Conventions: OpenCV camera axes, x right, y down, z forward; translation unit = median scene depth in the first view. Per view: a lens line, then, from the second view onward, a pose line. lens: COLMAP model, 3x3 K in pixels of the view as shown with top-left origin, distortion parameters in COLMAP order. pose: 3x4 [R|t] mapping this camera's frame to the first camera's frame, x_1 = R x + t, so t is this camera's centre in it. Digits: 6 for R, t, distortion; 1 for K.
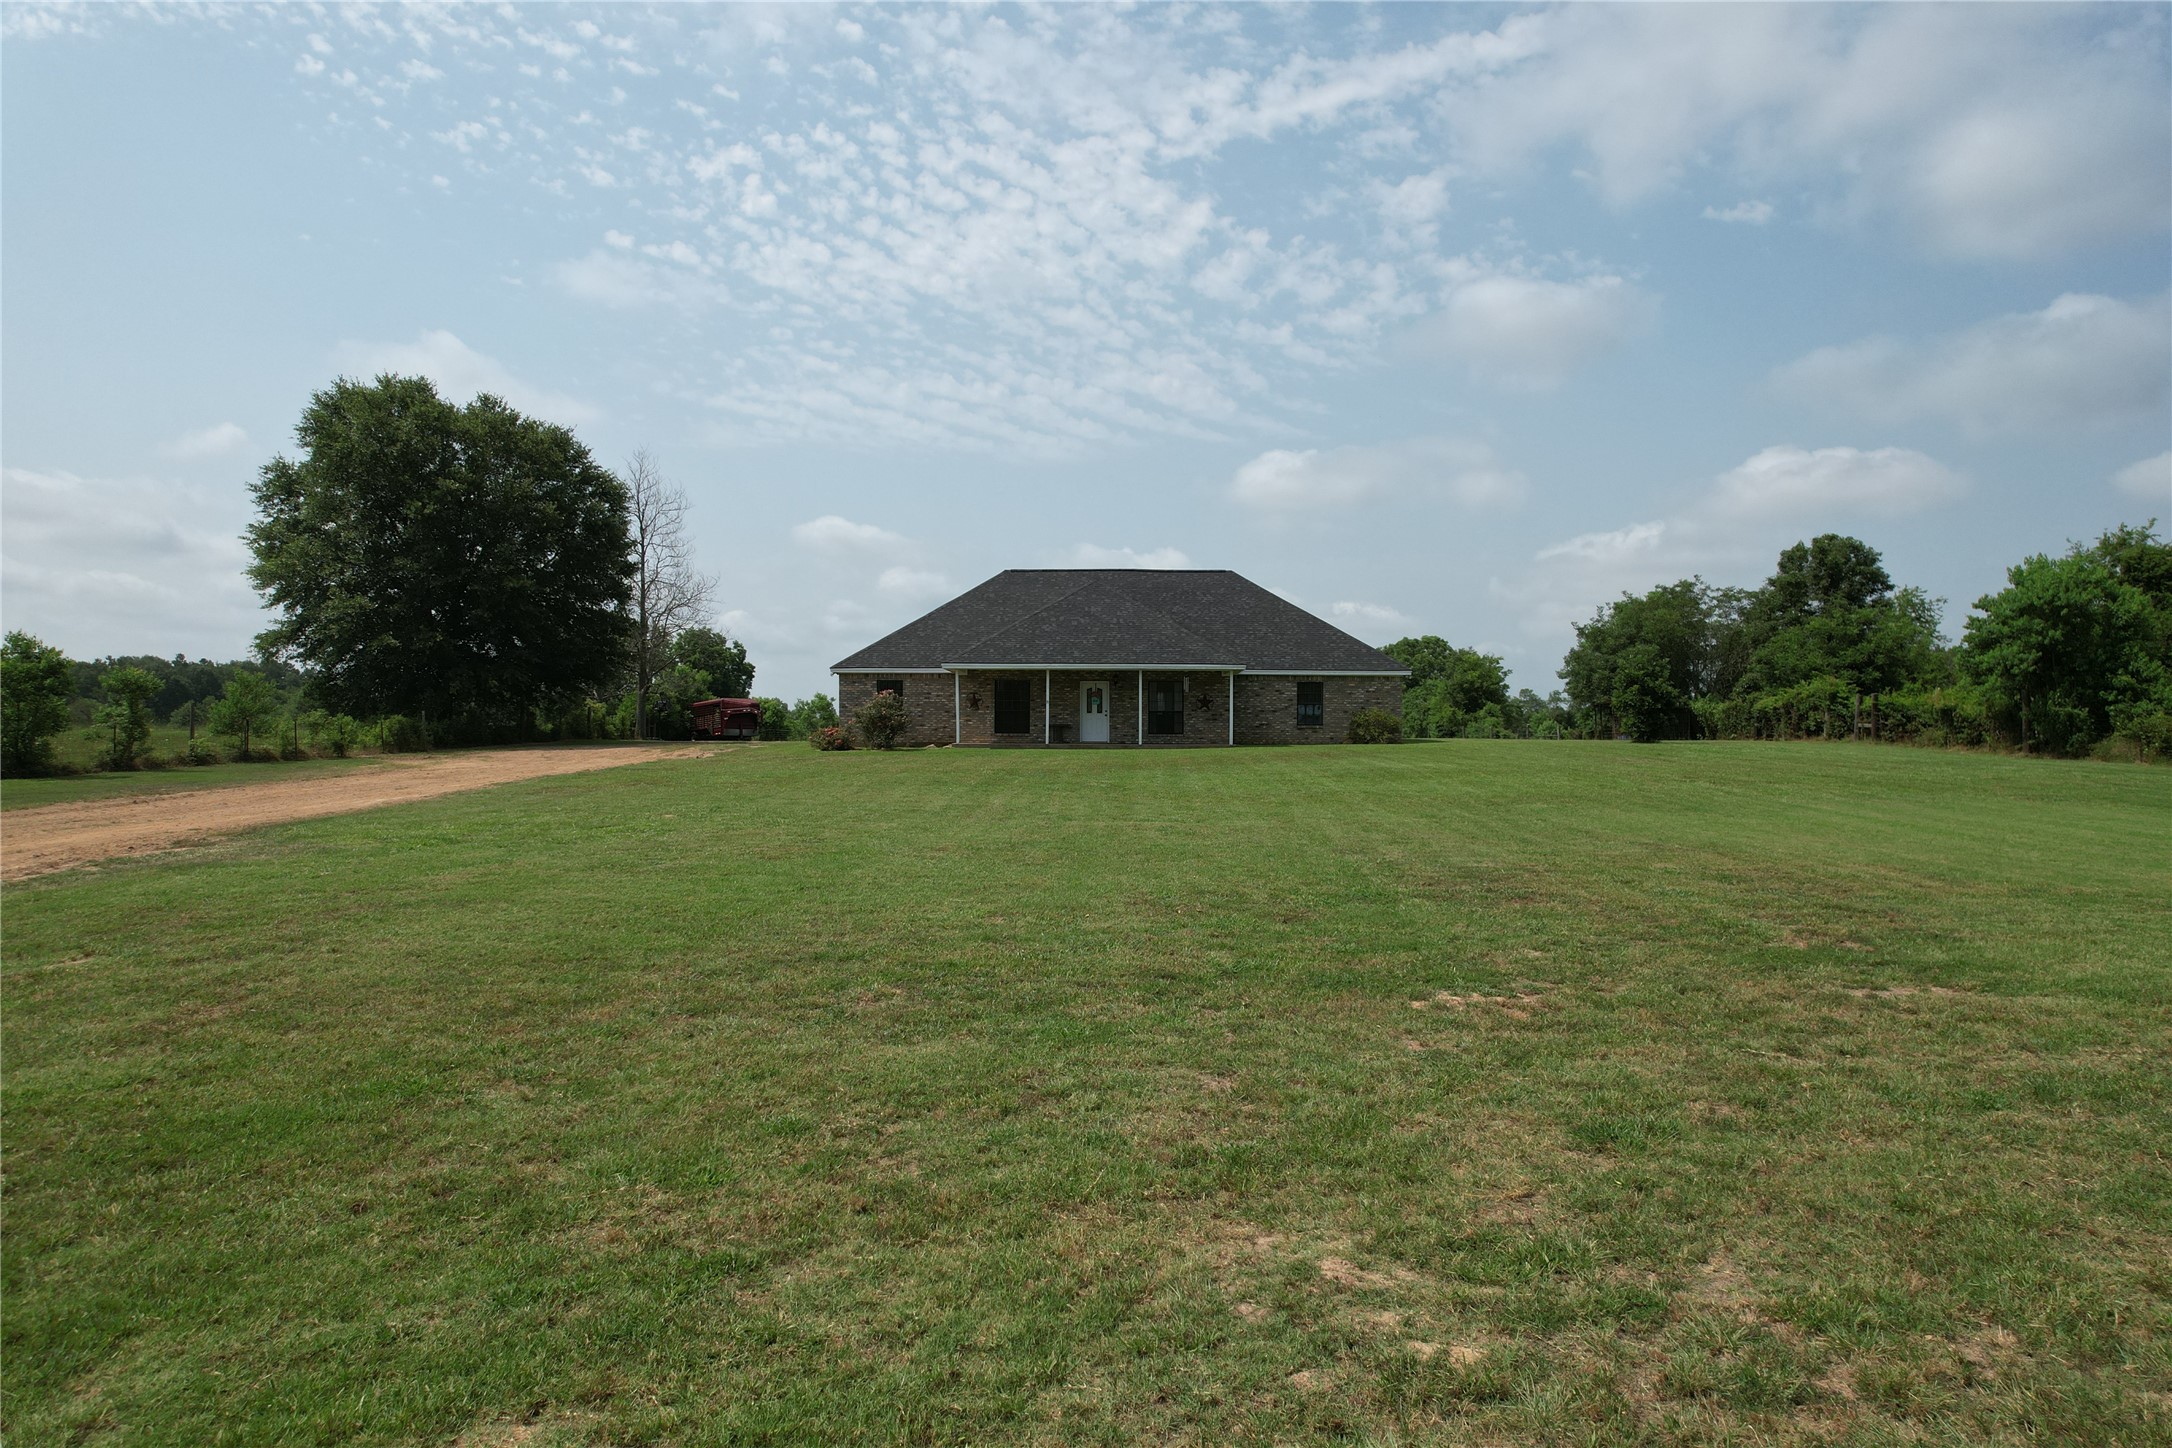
lens RADIAL K [[1385.1, 0, 1092.2], [0, 1385.1, 717.6], [0, 0, 1]] dist [-0.073249, 0.065775]
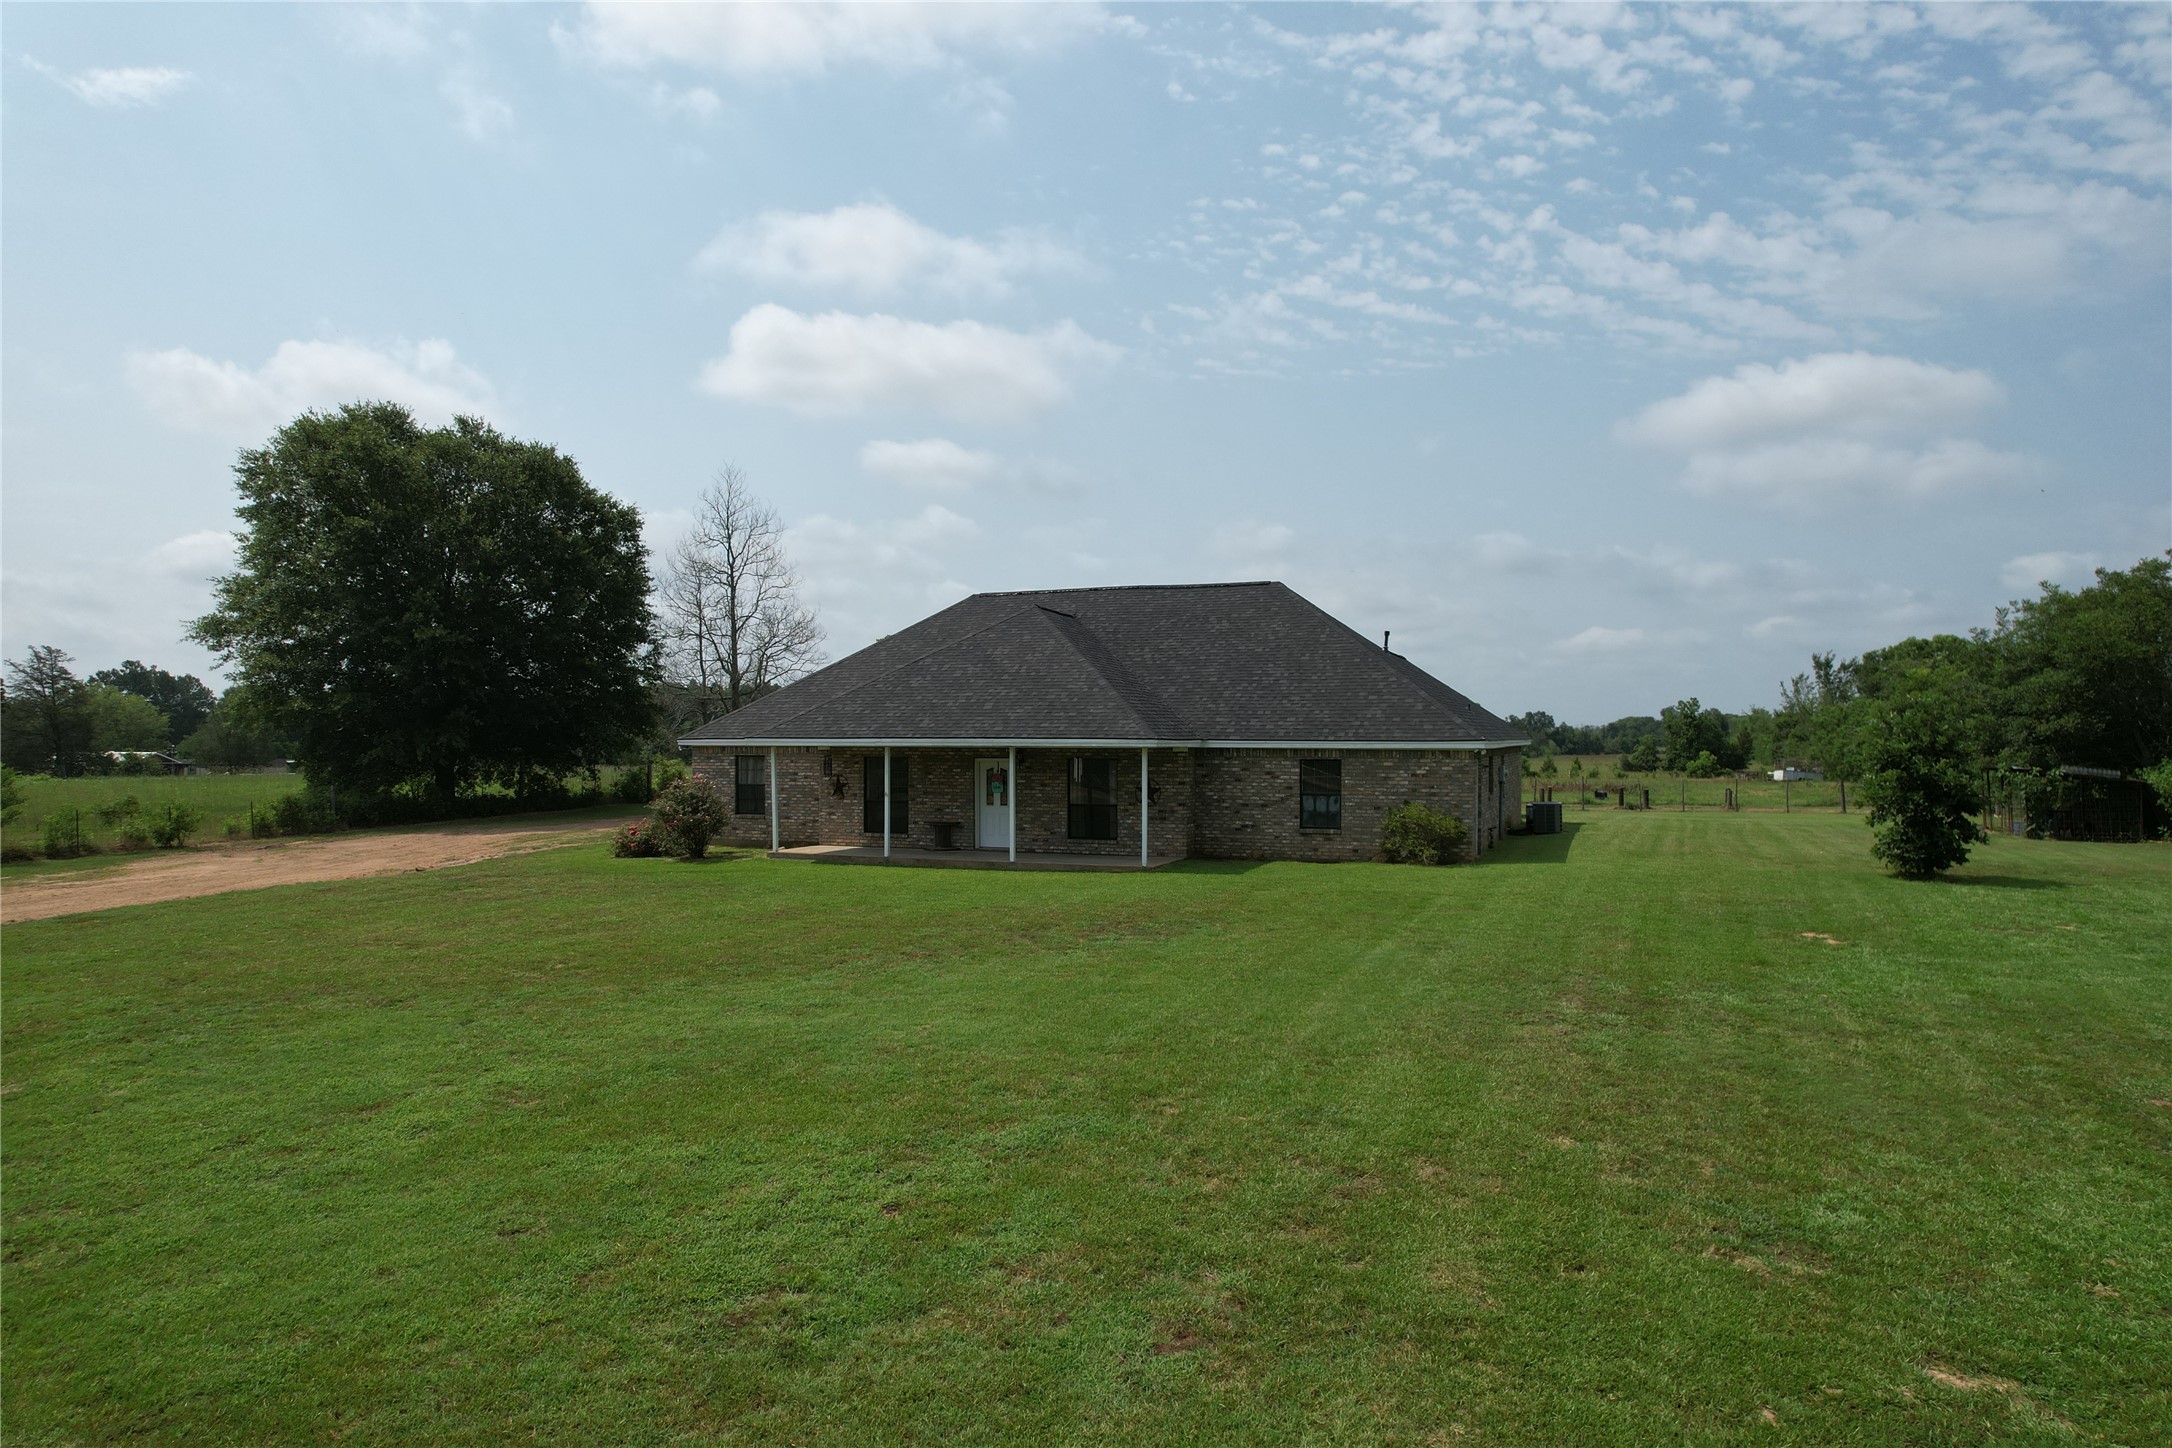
lens RADIAL K [[1385.1, 0, 1092.2], [0, 1385.1, 717.6], [0, 0, 1]] dist [-0.073249, 0.065775]
pose [[0.937525, -0.008379, -0.347818, 0.254627], [0.006008, 0.999951, -0.007895, -0.036895], [0.347867, 0.005312, 0.937529, 0.347792]]
